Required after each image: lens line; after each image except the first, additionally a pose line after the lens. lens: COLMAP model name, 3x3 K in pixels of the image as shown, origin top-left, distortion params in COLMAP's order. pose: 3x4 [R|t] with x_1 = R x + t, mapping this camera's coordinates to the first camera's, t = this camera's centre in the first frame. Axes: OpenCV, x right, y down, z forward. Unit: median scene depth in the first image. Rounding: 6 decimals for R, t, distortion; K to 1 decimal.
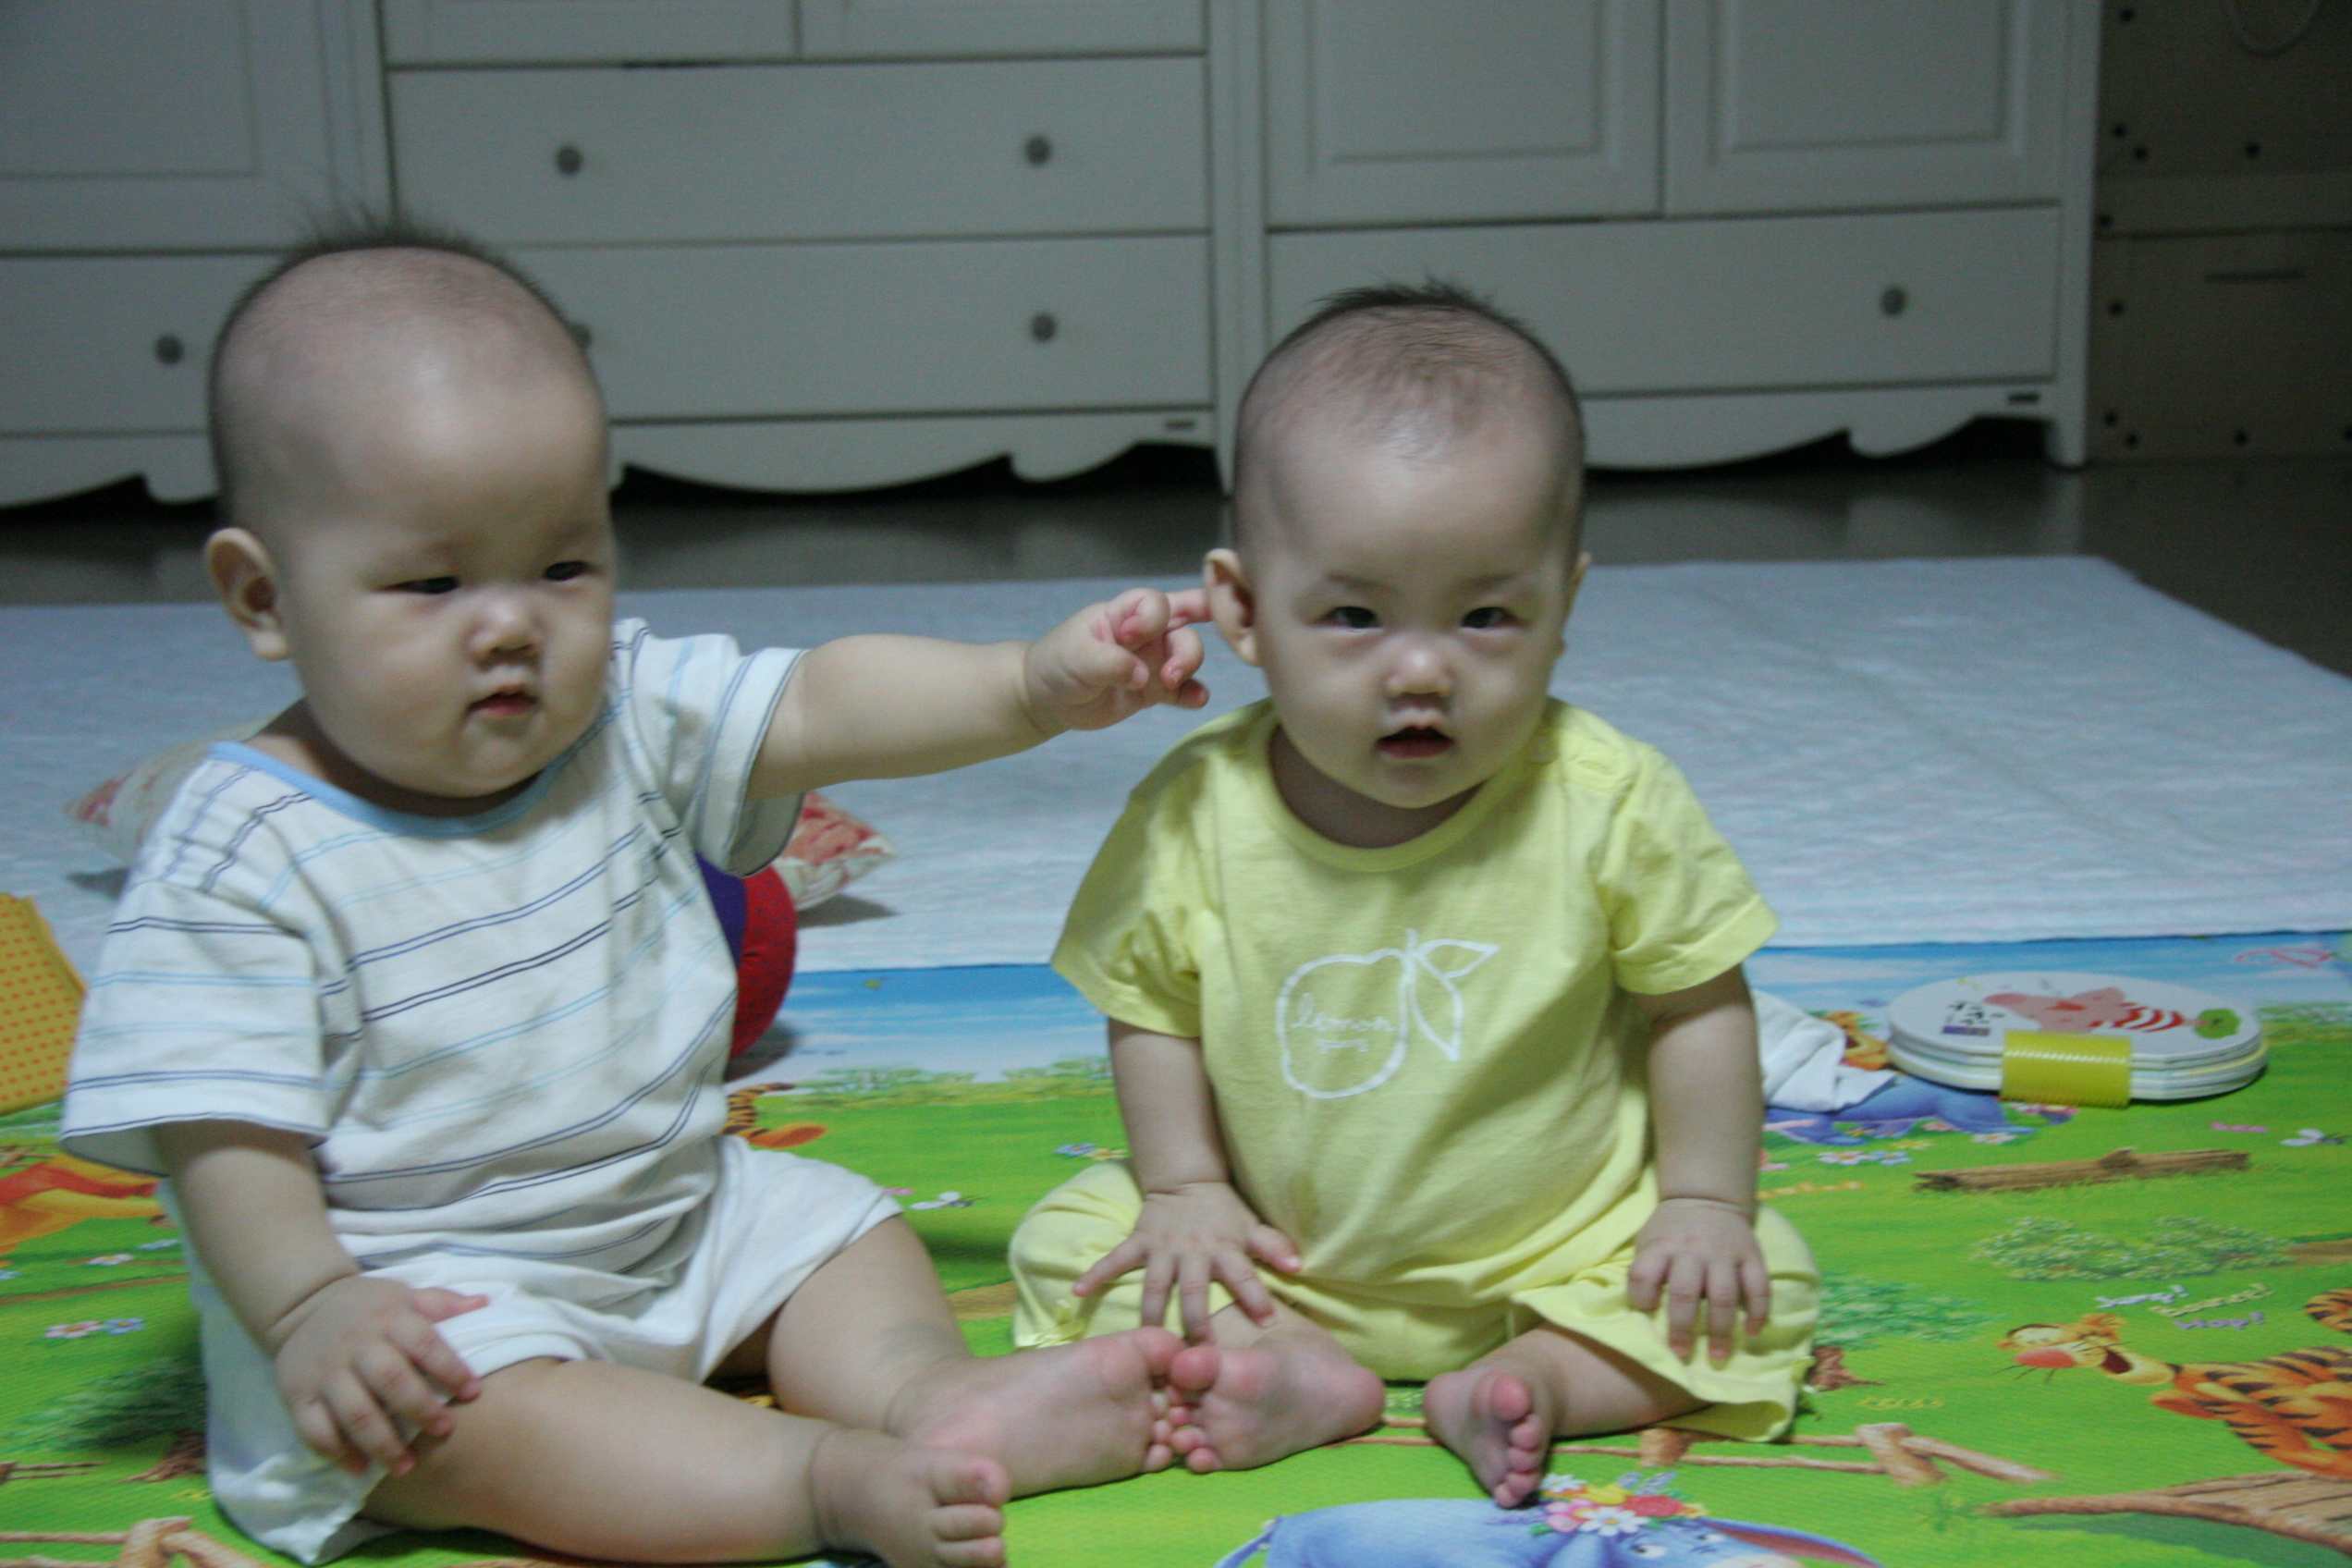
lens RADIAL K [[3786.0, 0, 1187.2], [0, 3786.0, 834.9], [0, 0, 1]] dist [0.175536, 0.000000]
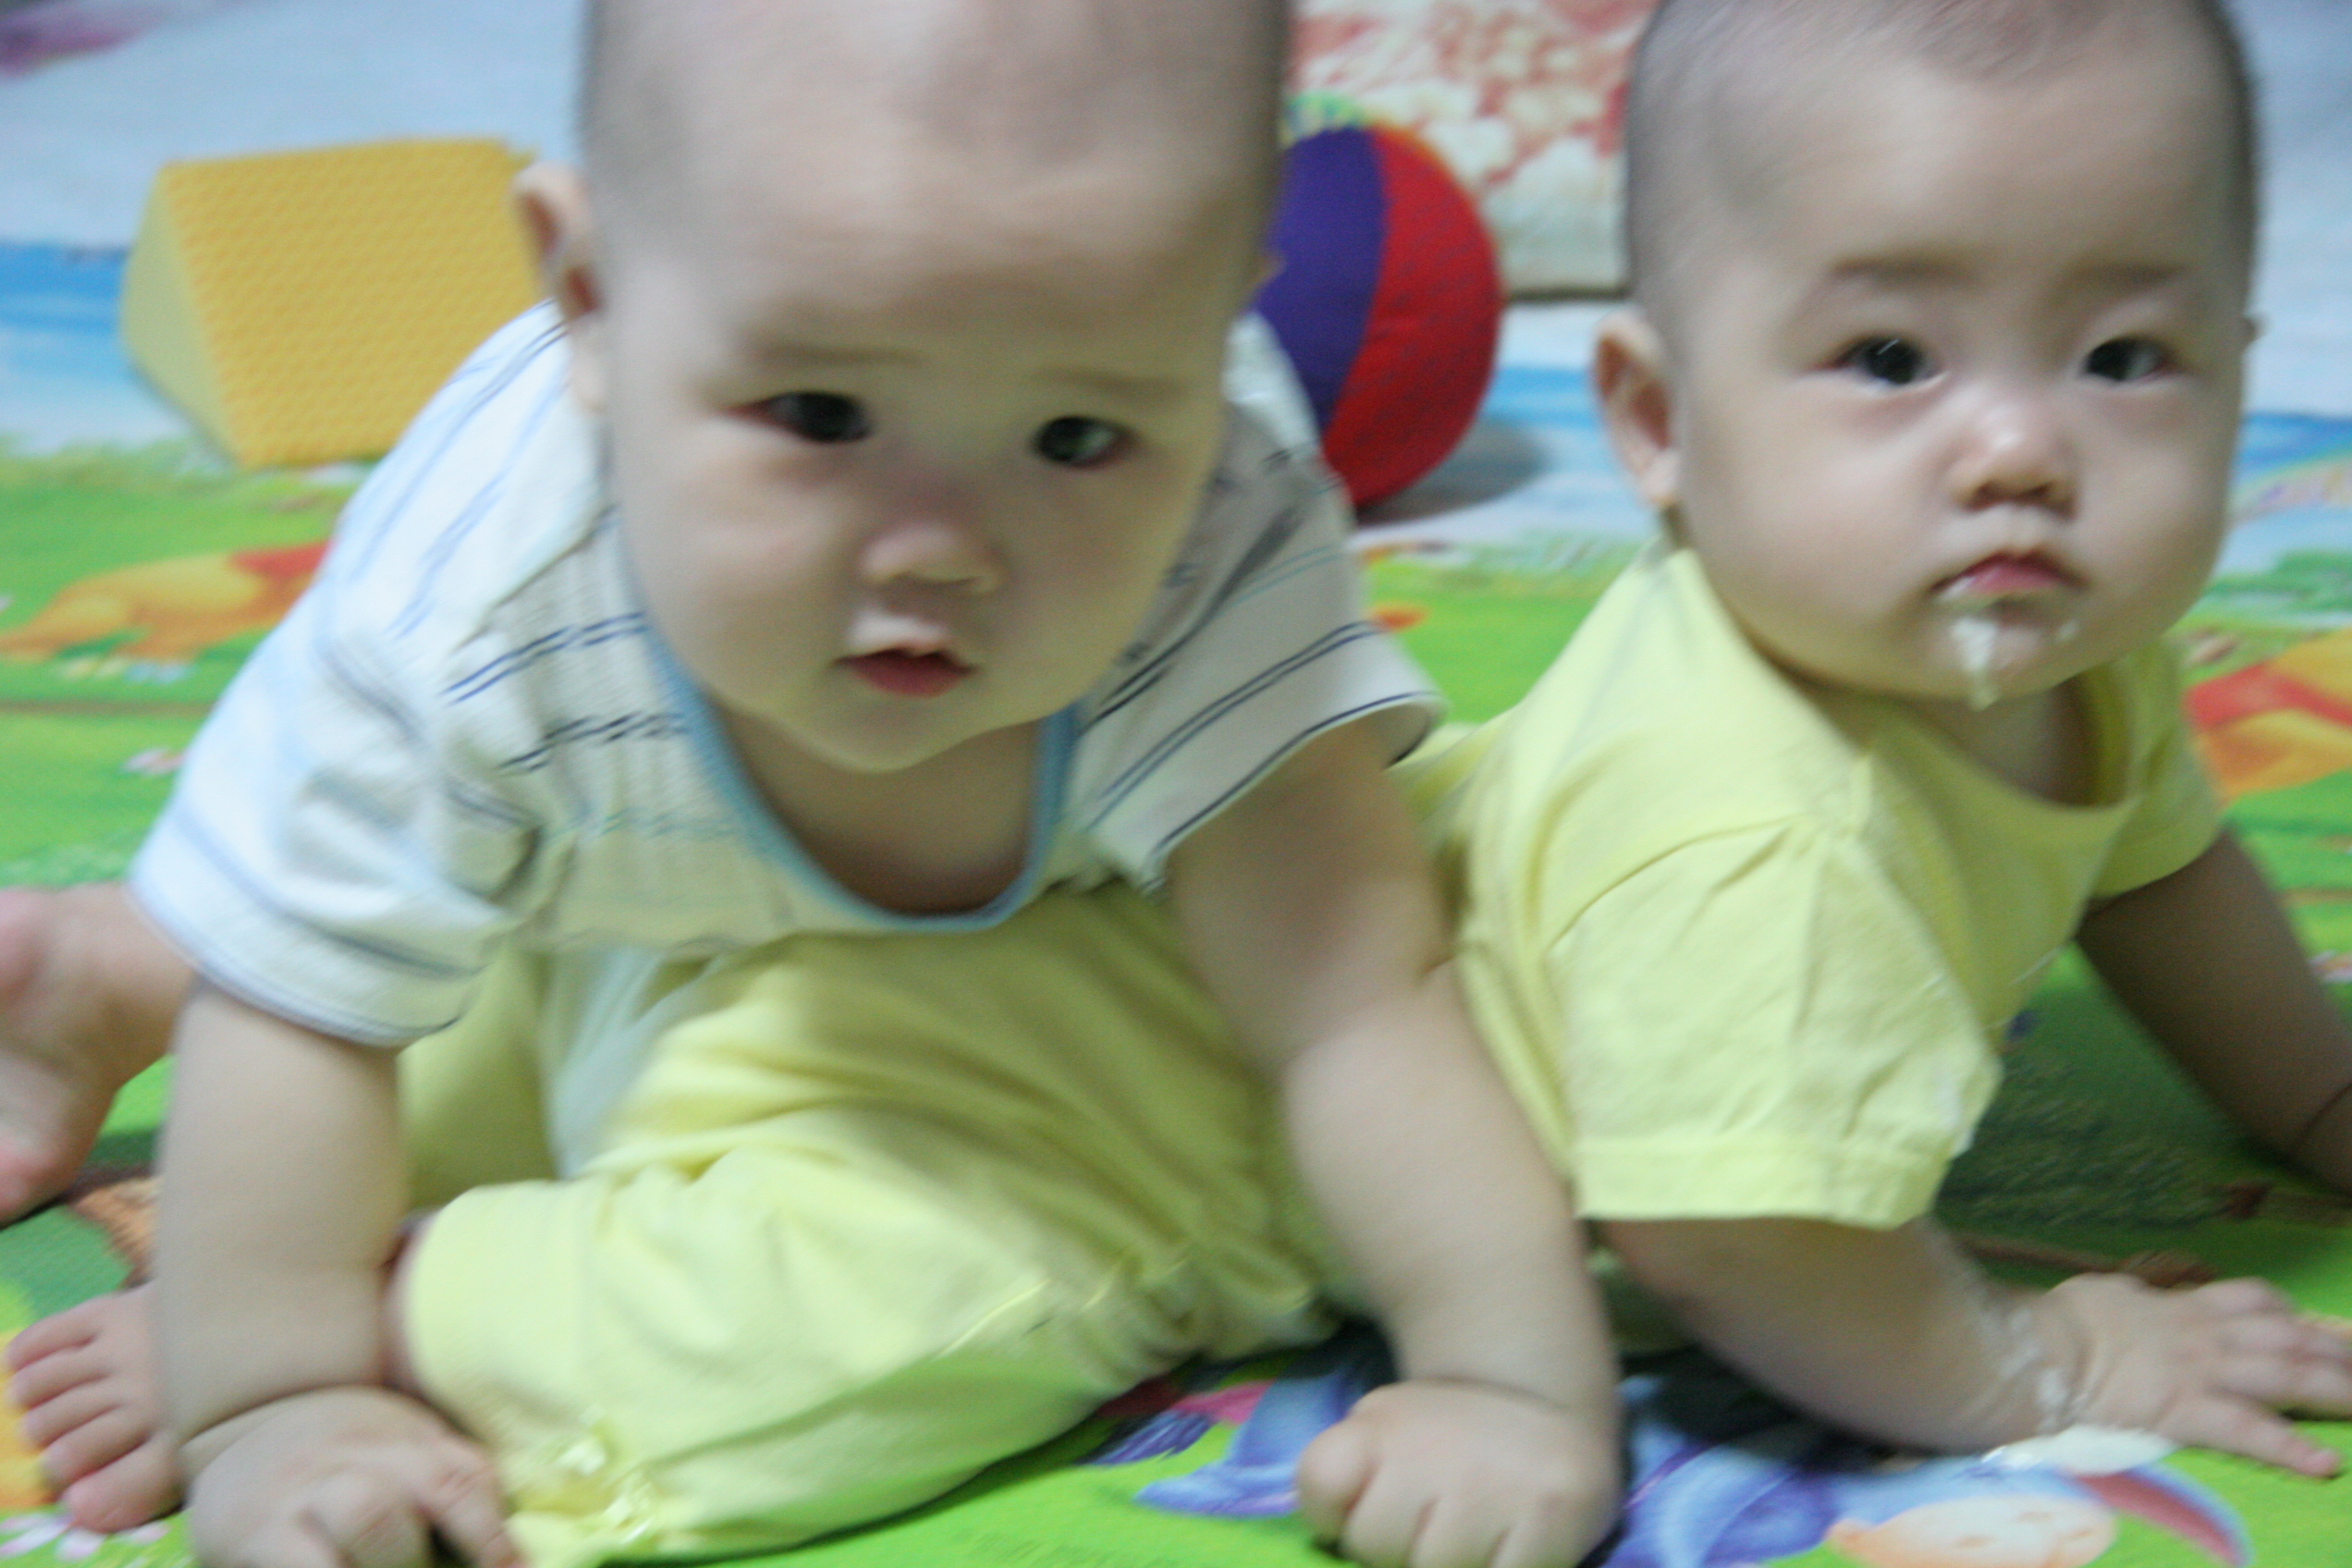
lens RADIAL K [[5799.9, 0, 1212.9], [0, 5799.9, 834.0], [0, 0, 1]] dist [0.404883, 0.000000]
pose [[0.900792, 0.133708, -0.413153, 0.284621], [-0.082048, 0.986685, 0.140430, -0.021558], [0.426429, -0.092599, 0.899769, 0.101169]]
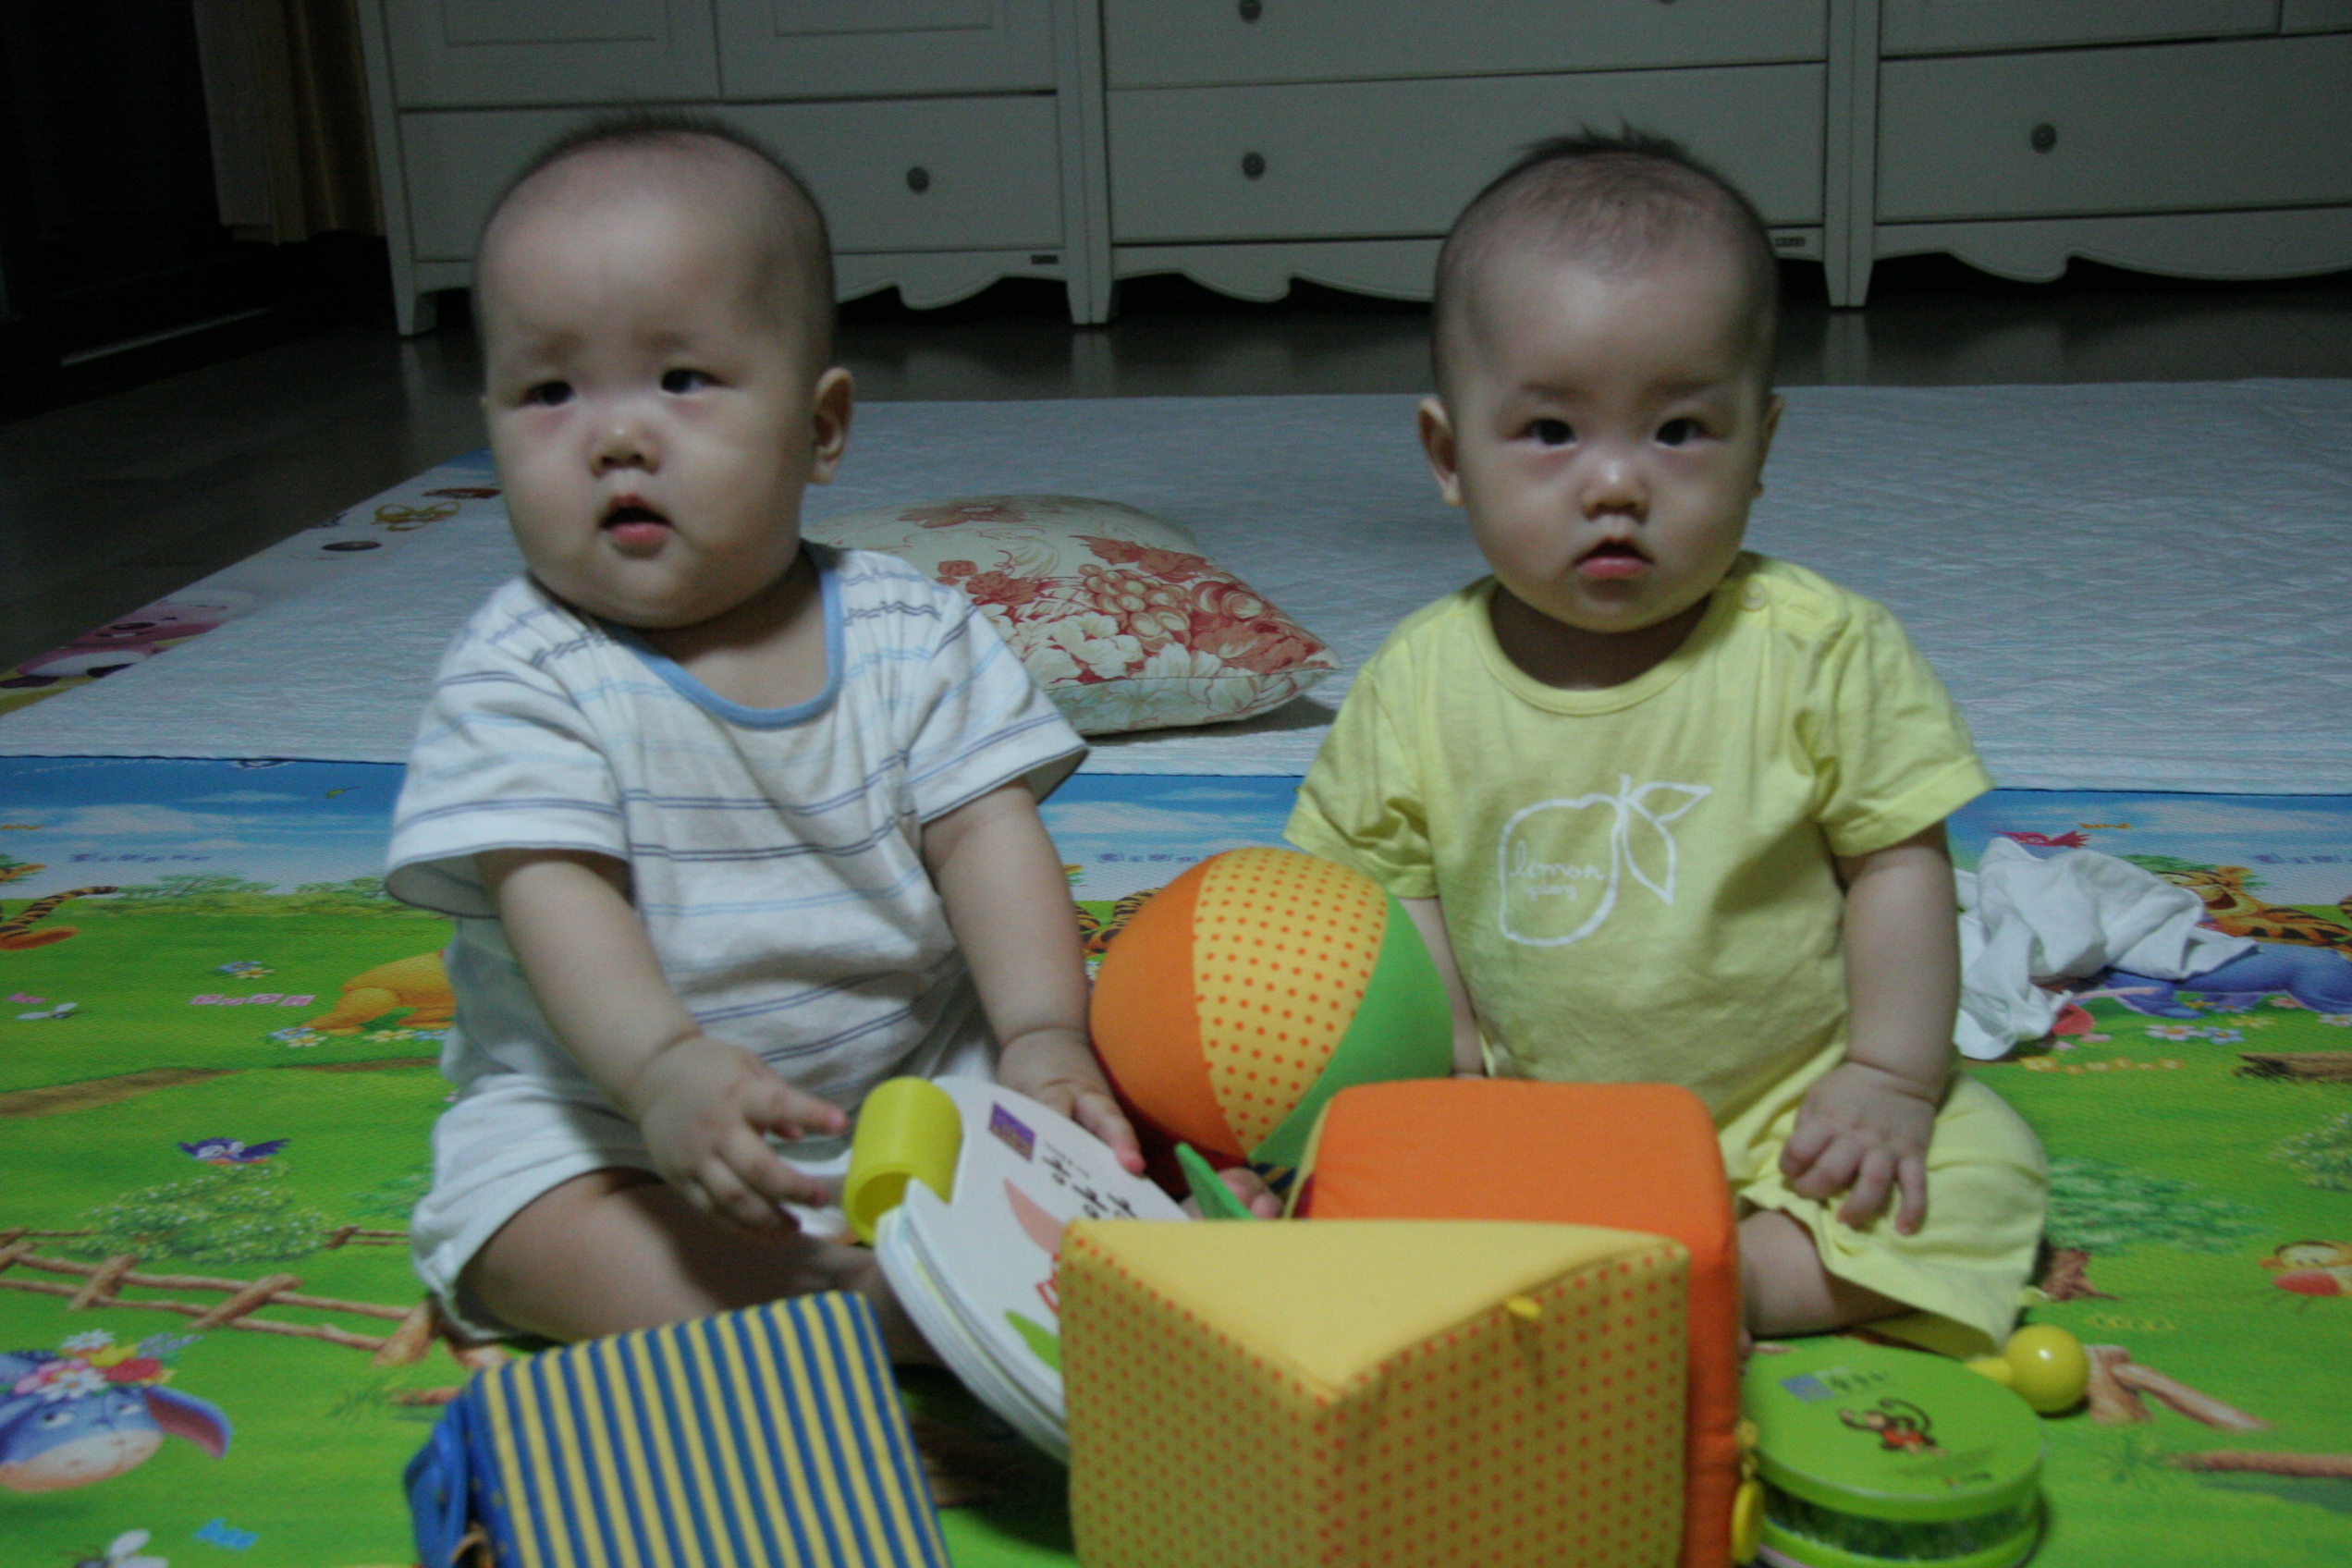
lens RADIAL K [[3129.7, 0, 1167.2], [0, 3129.7, 855.6], [0, 0, 1]] dist [0.092479, 0.000000]
pose [[0.970485, 0.050823, -0.235747, 0.106274], [-0.028904, 0.995008, 0.095520, -0.030659], [0.239425, -0.085887, 0.967109, 0.143413]]
